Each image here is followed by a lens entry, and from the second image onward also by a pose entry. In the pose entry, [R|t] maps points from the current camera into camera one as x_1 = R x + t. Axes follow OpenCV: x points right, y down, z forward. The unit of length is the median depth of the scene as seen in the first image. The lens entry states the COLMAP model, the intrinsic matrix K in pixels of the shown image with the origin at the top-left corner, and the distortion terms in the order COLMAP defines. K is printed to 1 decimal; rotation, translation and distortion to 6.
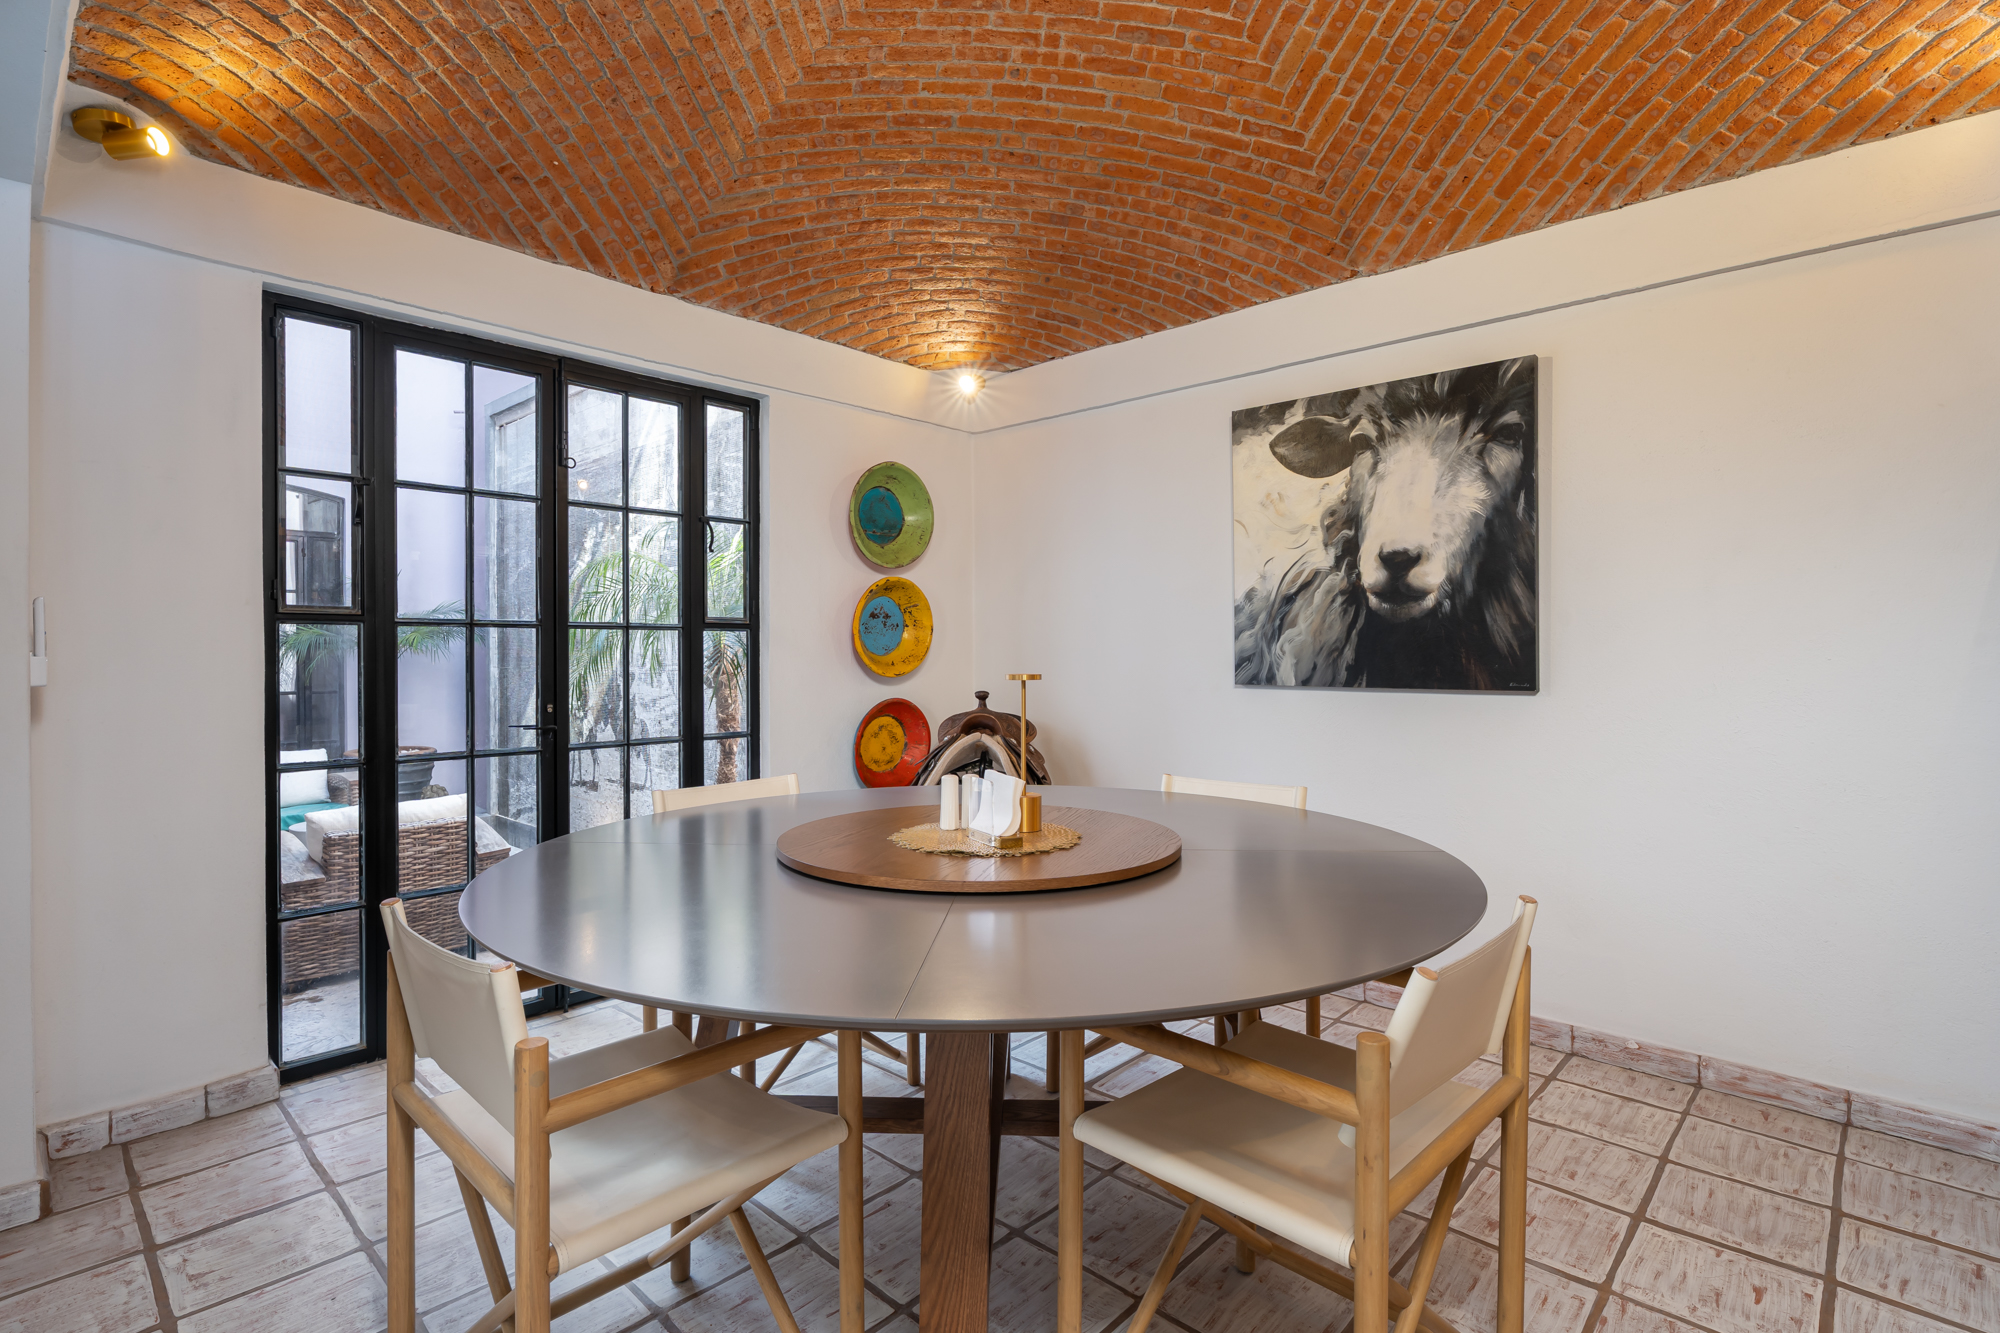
lens RADIAL K [[953.1, 0, 1004.1], [0, 953.1, 655.8], [0, 0, 1]] dist [-0.001849, -0.000217]
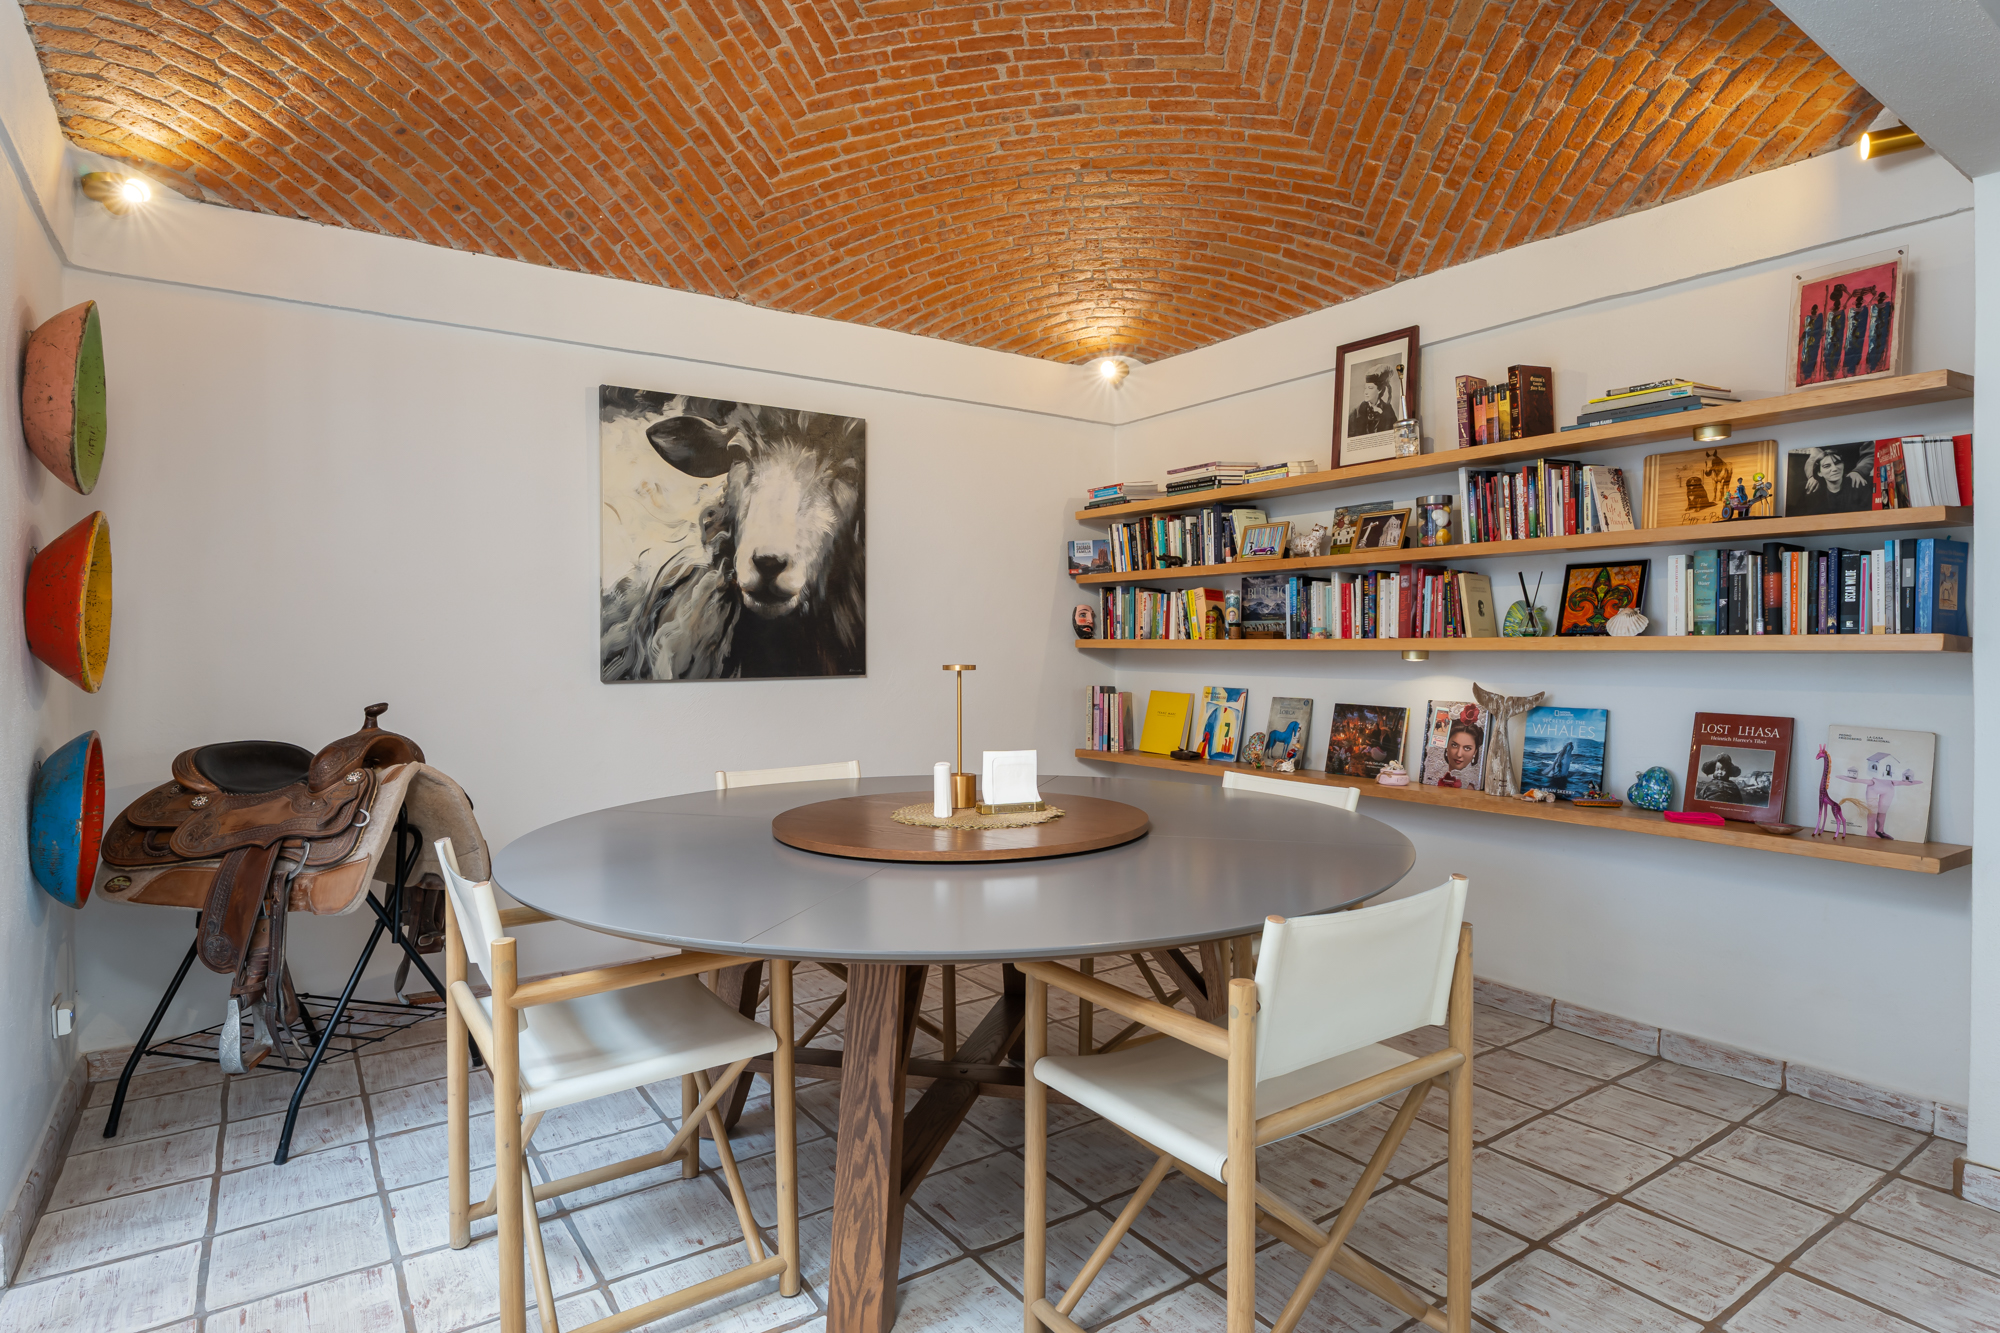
lens RADIAL K [[1060.6, 0, 1000.8], [0, 1060.6, 659.2], [0, 0, 1]] dist [-0.014415, 0.002479]
pose [[0.211747, -0.014714, 0.977214, -0.740661], [0.008225, 0.999878, 0.013273, -0.001840], [-0.977290, 0.005227, 0.211842, 0.446870]]
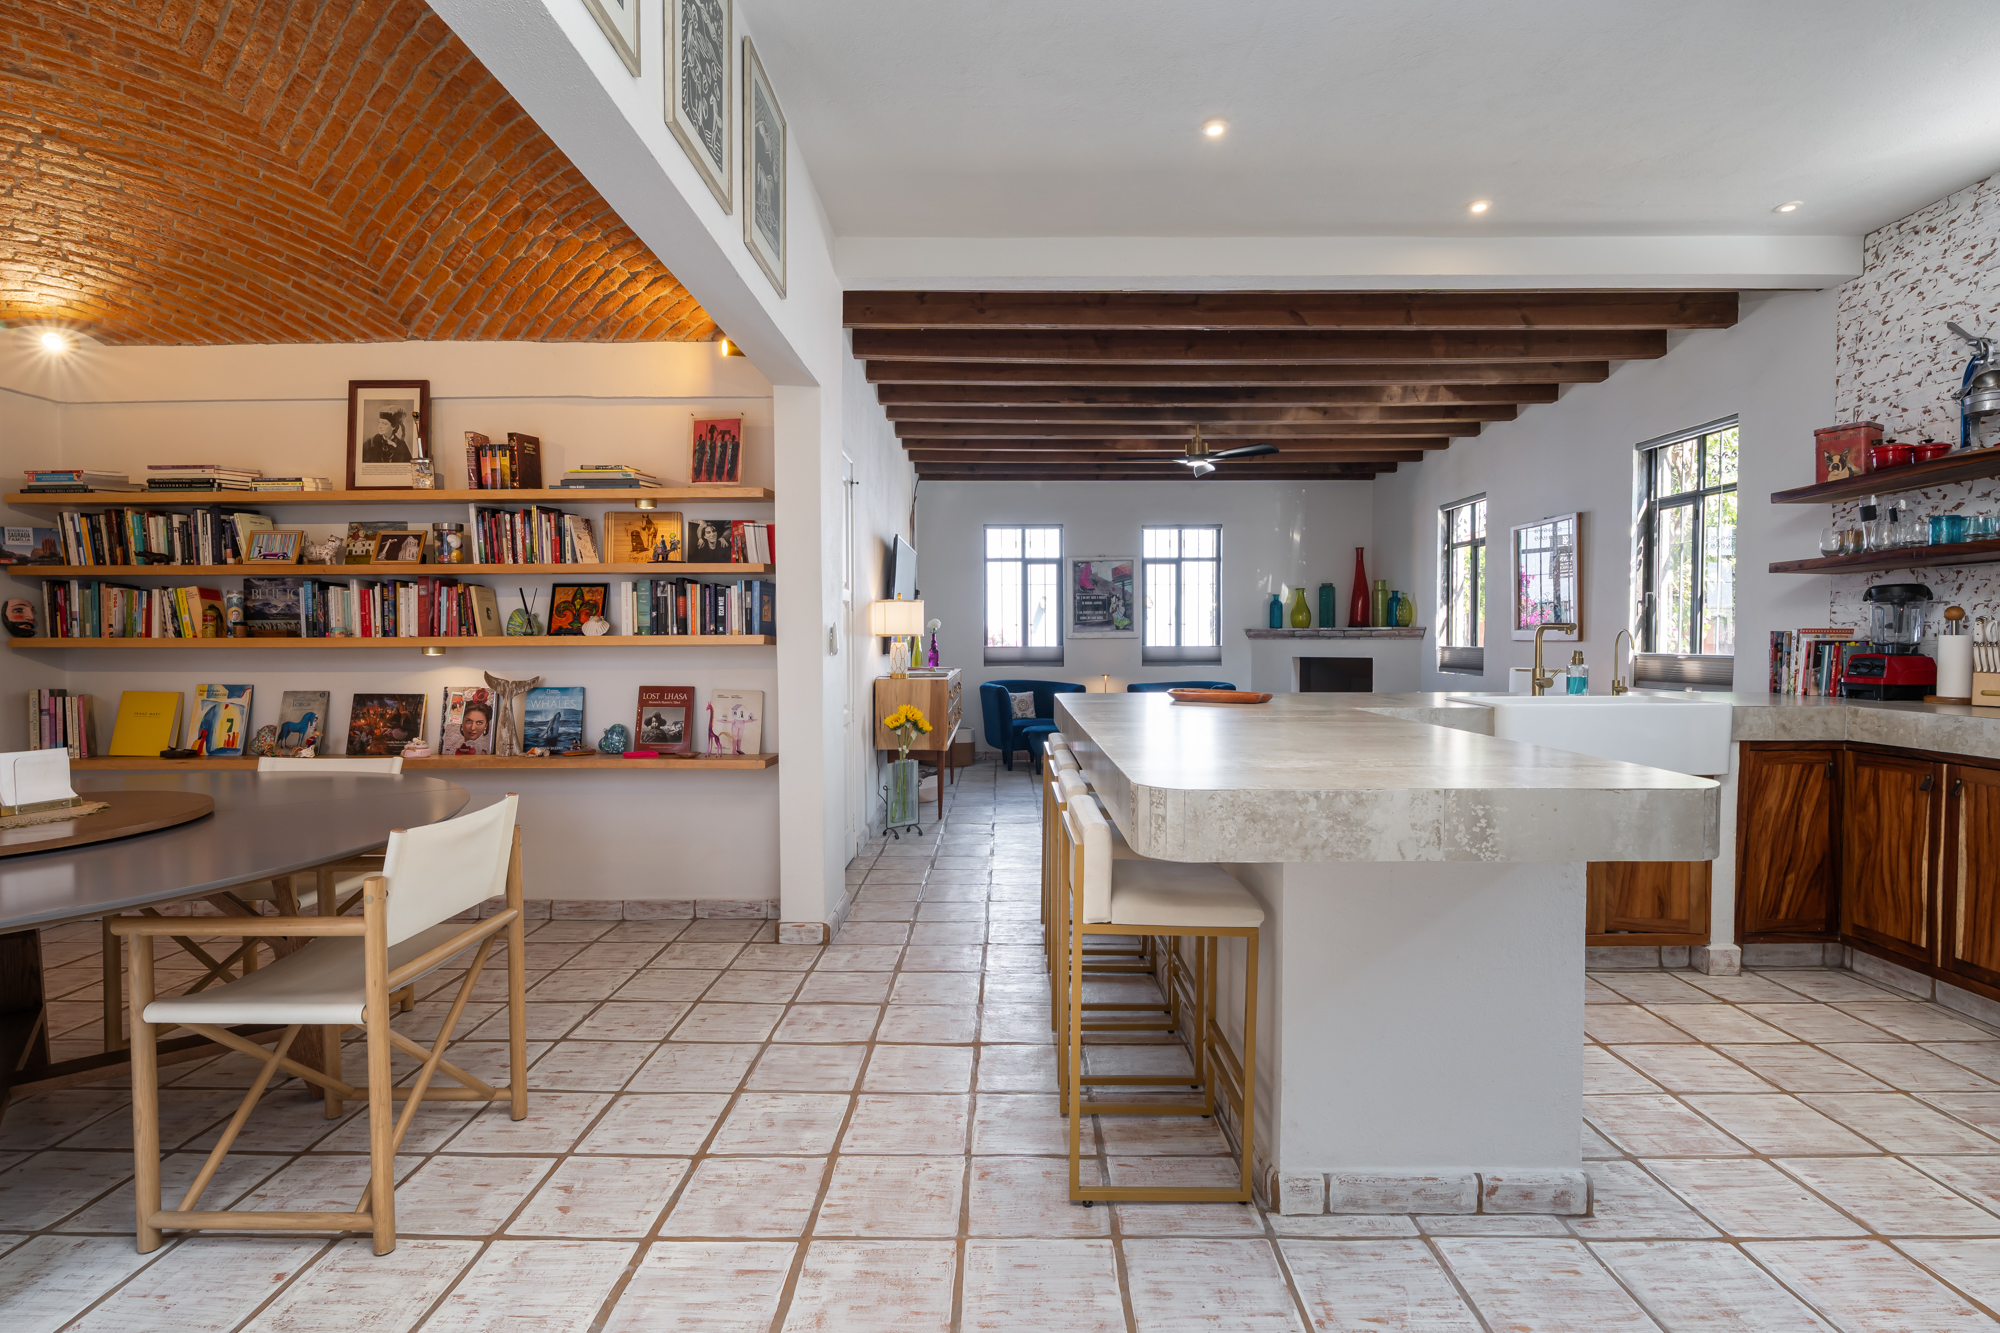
lens RADIAL K [[959.8, 0, 1000.0], [0, 959.8, 666.5], [0, 0, 1]] dist [-0.003634, -0.001146]
pose [[-0.675915, -0.019556, 0.736720, -0.983267], [0.008512, 0.999374, 0.034337, -0.003631], [-0.736930, 0.029480, -0.675326, 0.560199]]
